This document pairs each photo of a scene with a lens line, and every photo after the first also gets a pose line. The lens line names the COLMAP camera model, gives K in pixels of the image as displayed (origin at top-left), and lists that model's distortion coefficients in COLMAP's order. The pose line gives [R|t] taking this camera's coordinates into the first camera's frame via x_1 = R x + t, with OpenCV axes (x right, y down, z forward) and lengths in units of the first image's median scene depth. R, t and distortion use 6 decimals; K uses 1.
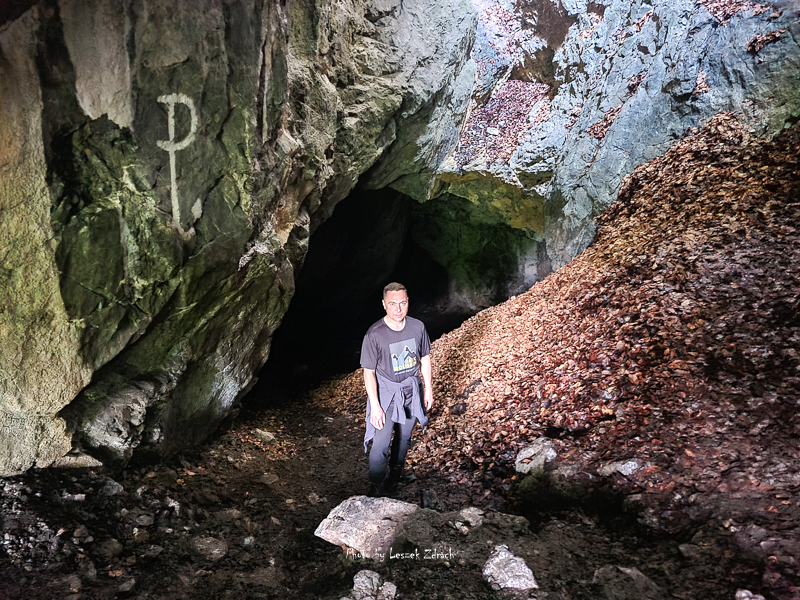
lens RADIAL K [[634.8, 0, 380.4], [0, 634.8, 309.4], [0, 0, 1]] dist [0.061323, -0.038266]
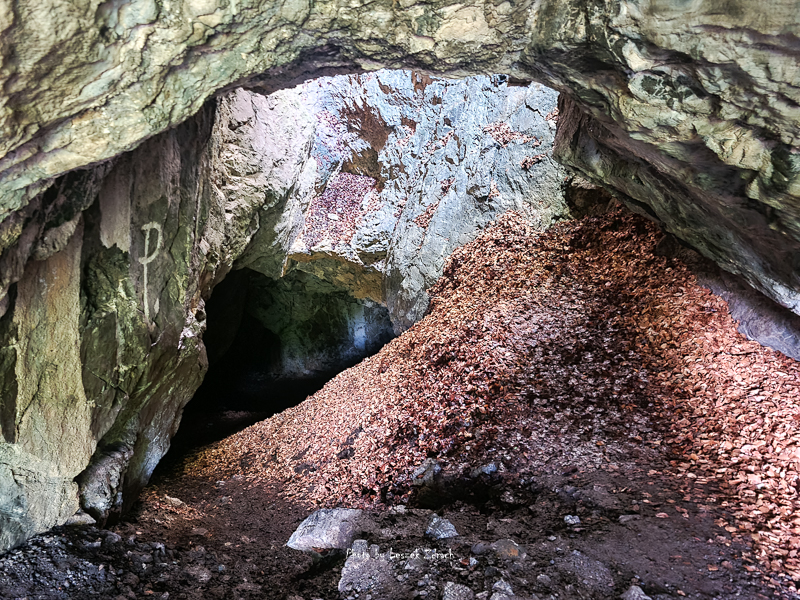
lens RADIAL K [[634.8, 0, 397.1], [0, 634.8, 297.8], [0, 0, 1]] dist [0.061323, -0.038266]
pose [[0.951143, -0.042051, 0.305874, -0.160076], [0.078134, 0.991217, -0.106694, -0.001782], [-0.298701, 0.125380, 0.946075, -0.240937]]
